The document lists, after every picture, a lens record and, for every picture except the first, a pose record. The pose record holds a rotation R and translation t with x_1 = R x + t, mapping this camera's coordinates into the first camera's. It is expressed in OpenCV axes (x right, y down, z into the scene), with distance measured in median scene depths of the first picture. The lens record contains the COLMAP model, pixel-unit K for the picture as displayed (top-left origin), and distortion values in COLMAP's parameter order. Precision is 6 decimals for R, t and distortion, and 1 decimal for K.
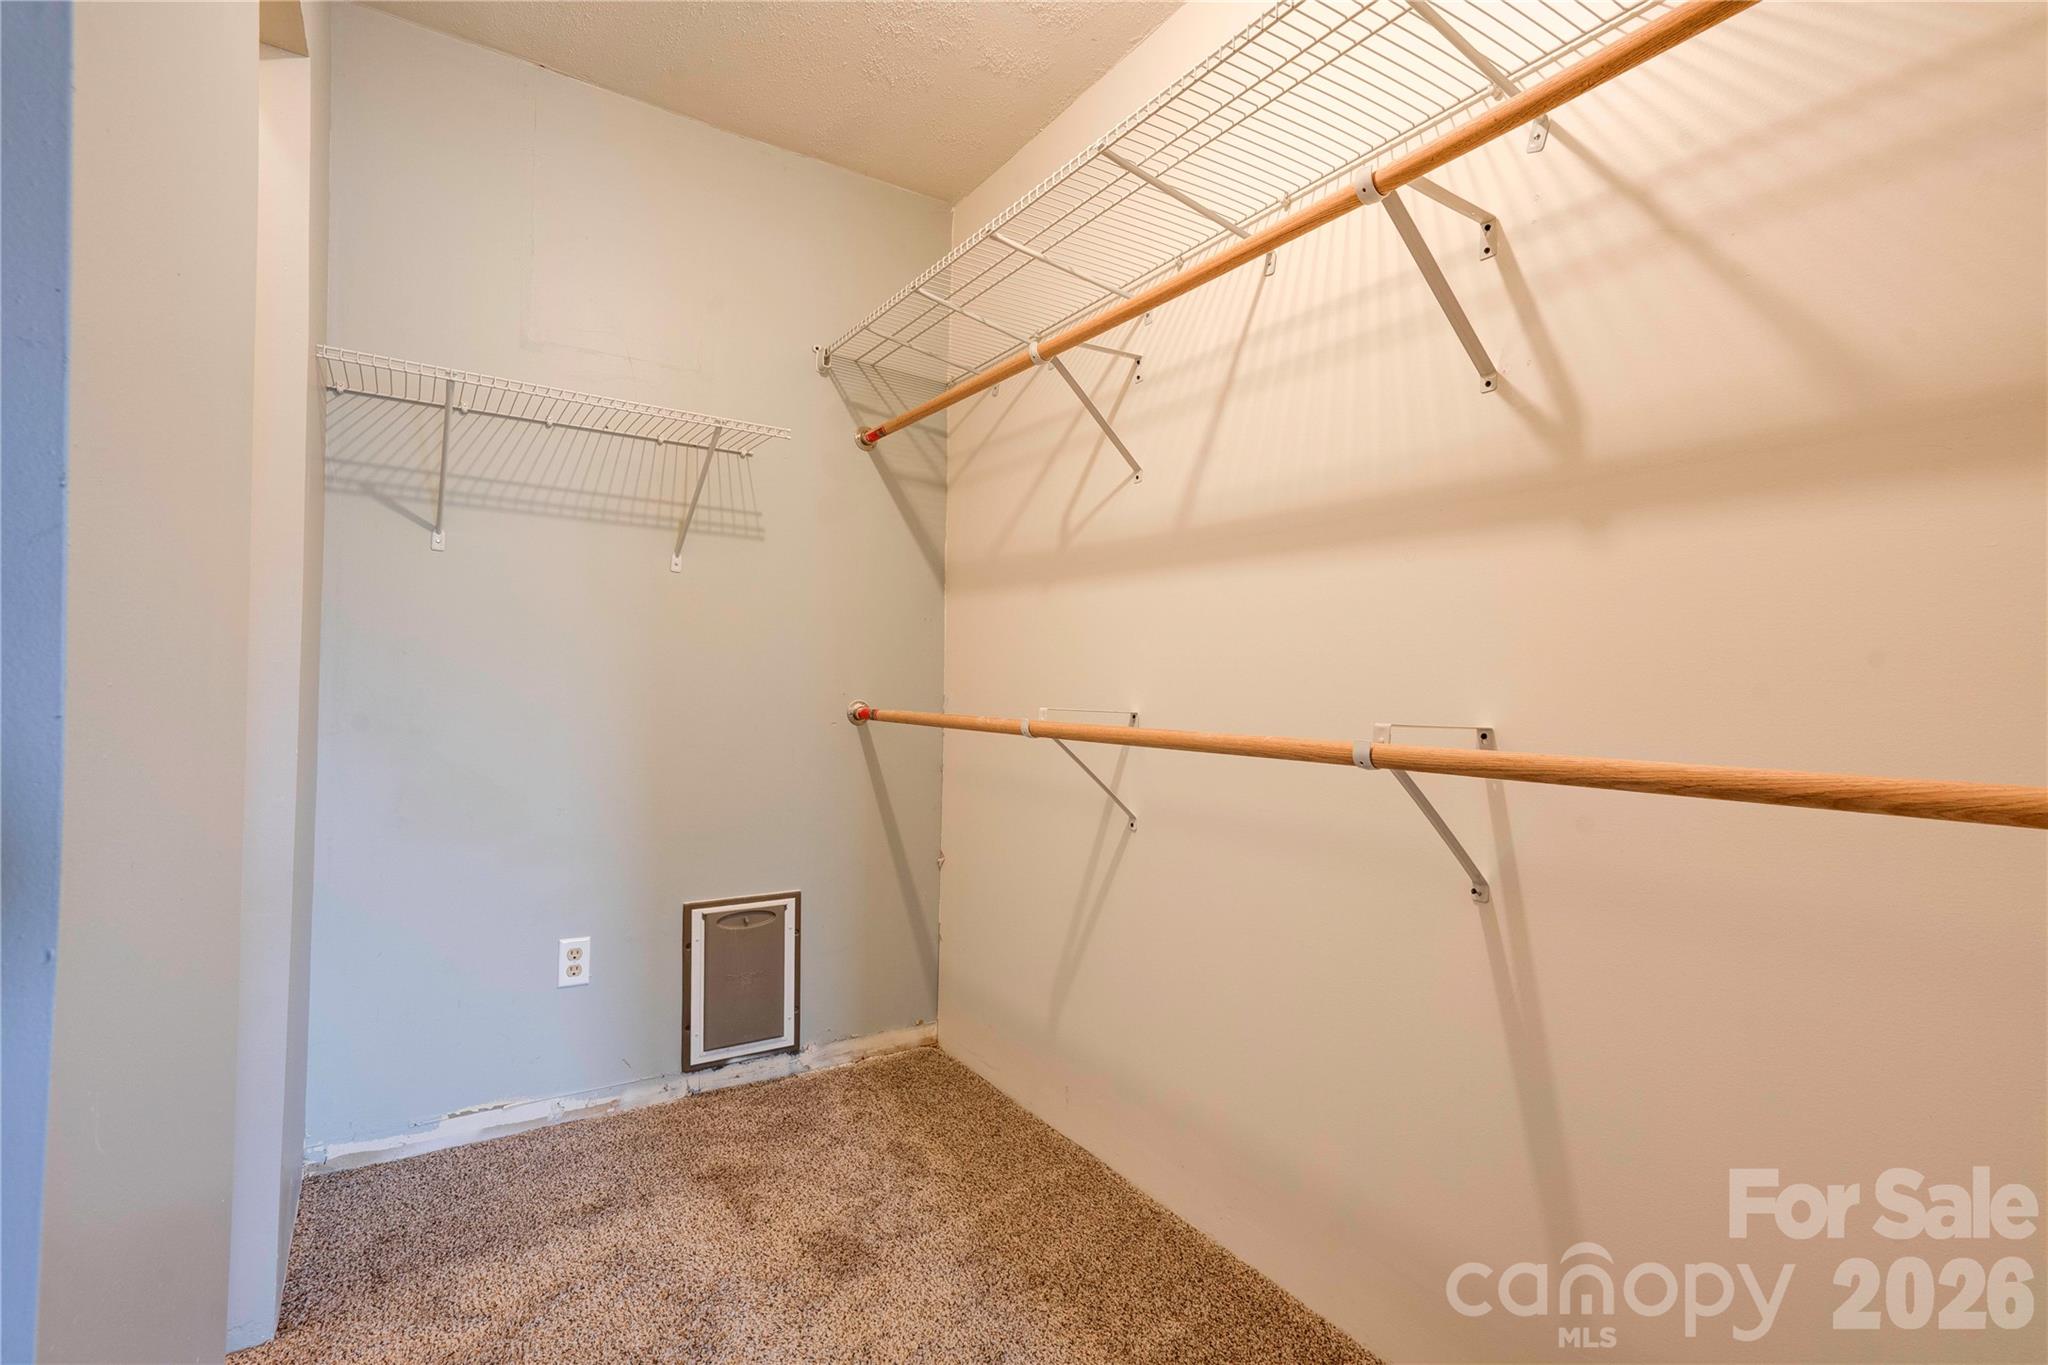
lens RADIAL K [[942.4, 0, 979.8], [0, 942.4, 683.7], [0, 0, 1]] dist [-0.000147, 0.022429]
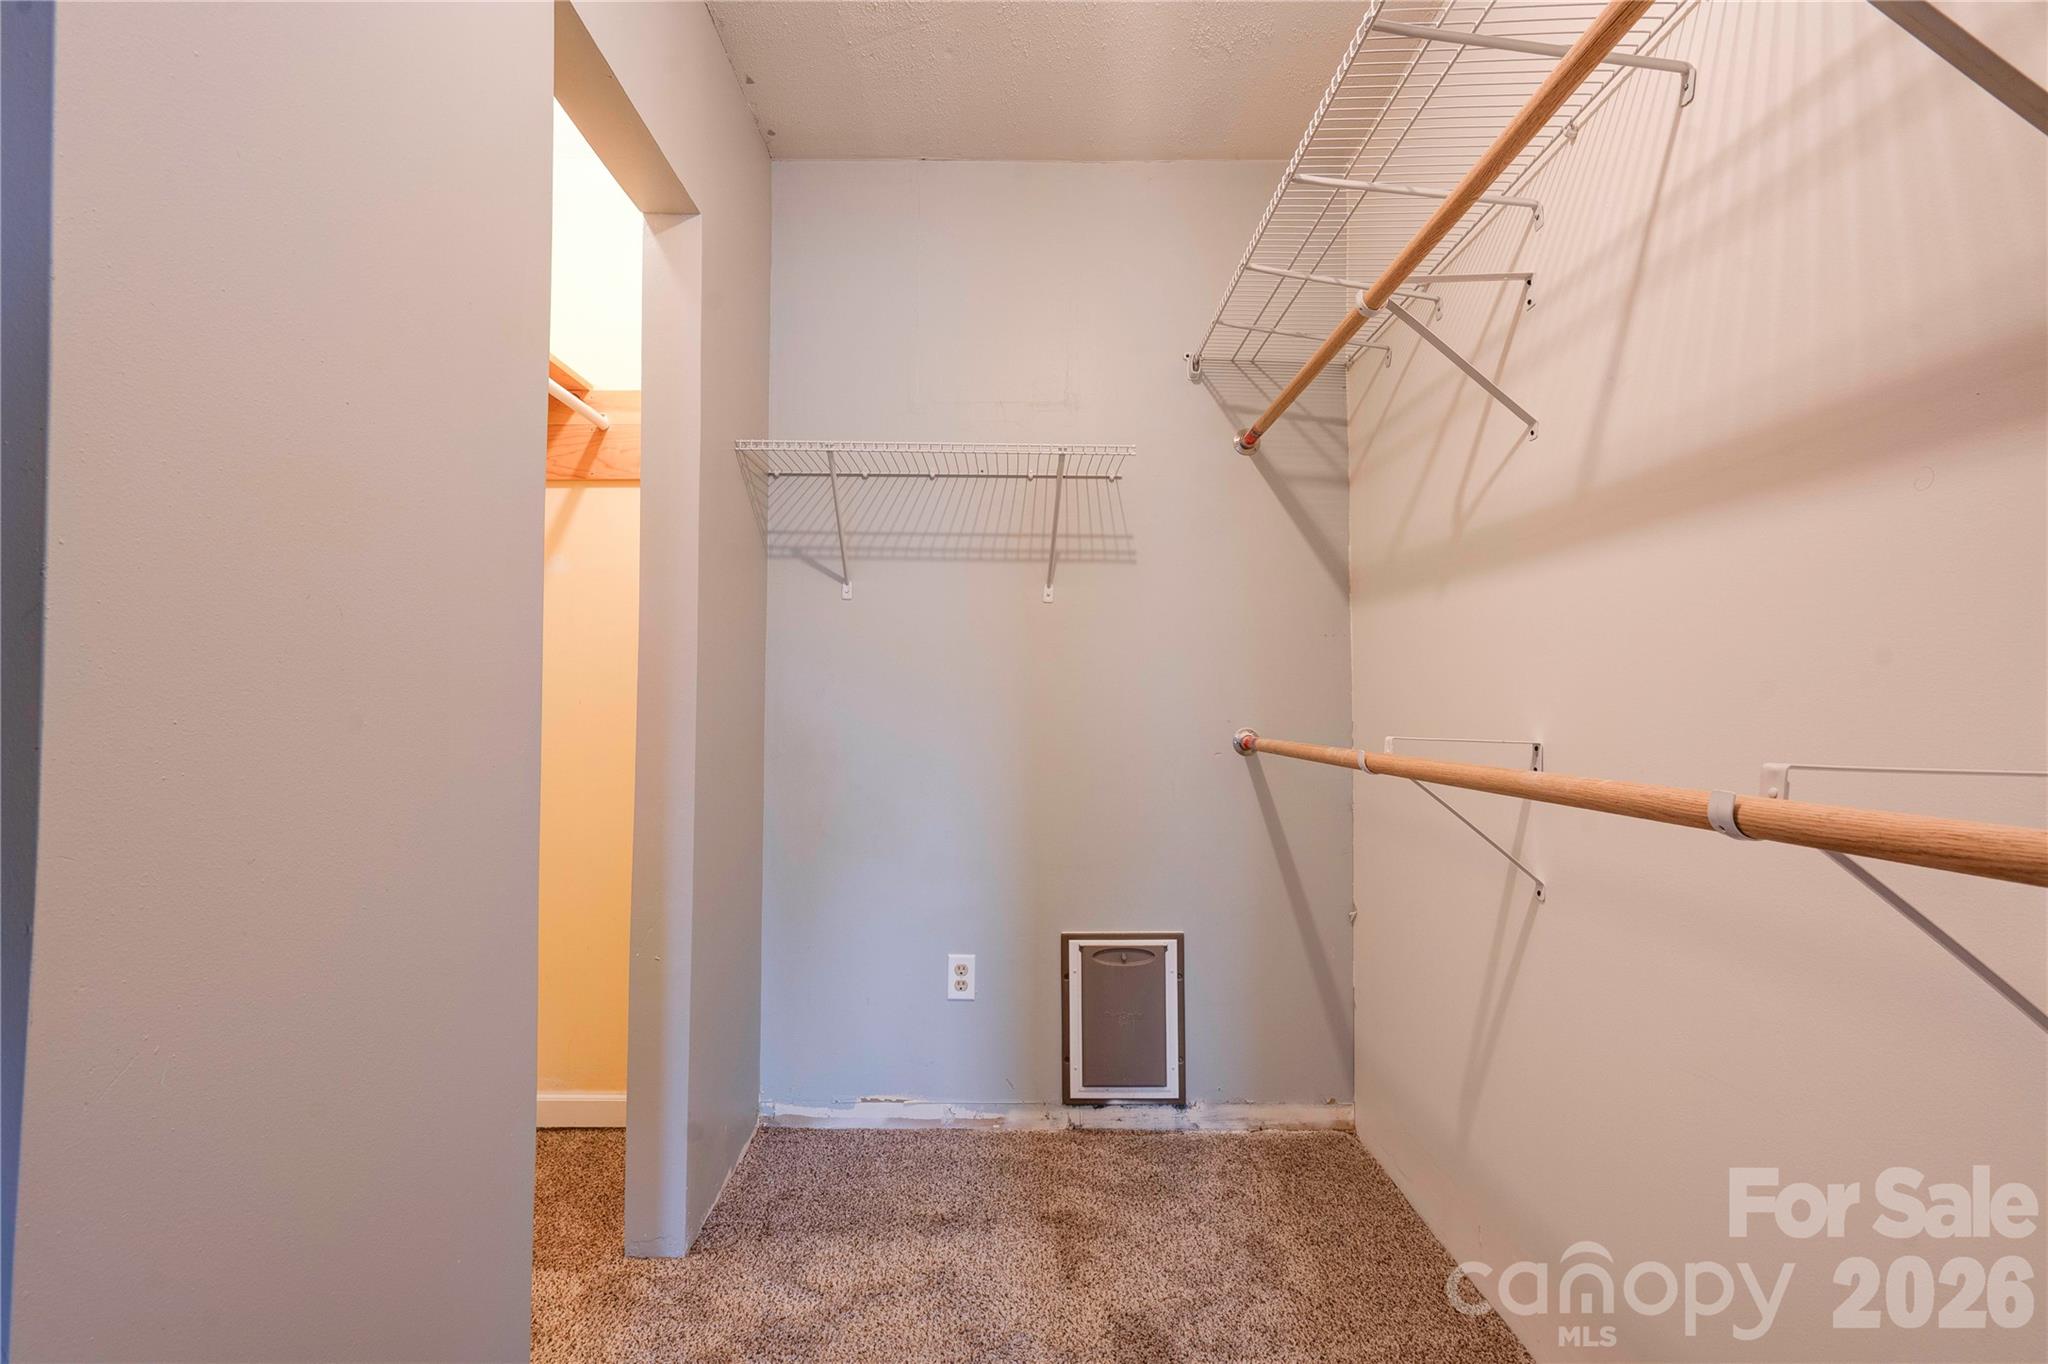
lens RADIAL K [[940.9, 0, 1014.6], [0, 940.9, 683.6], [0, 0, 1]] dist [-0.007515, 0.022674]
pose [[0.851828, -0.029751, -0.522976, 0.173695], [0.013922, 0.999319, -0.034172, 0.002781], [0.523637, 0.021828, 0.851662, 0.120974]]
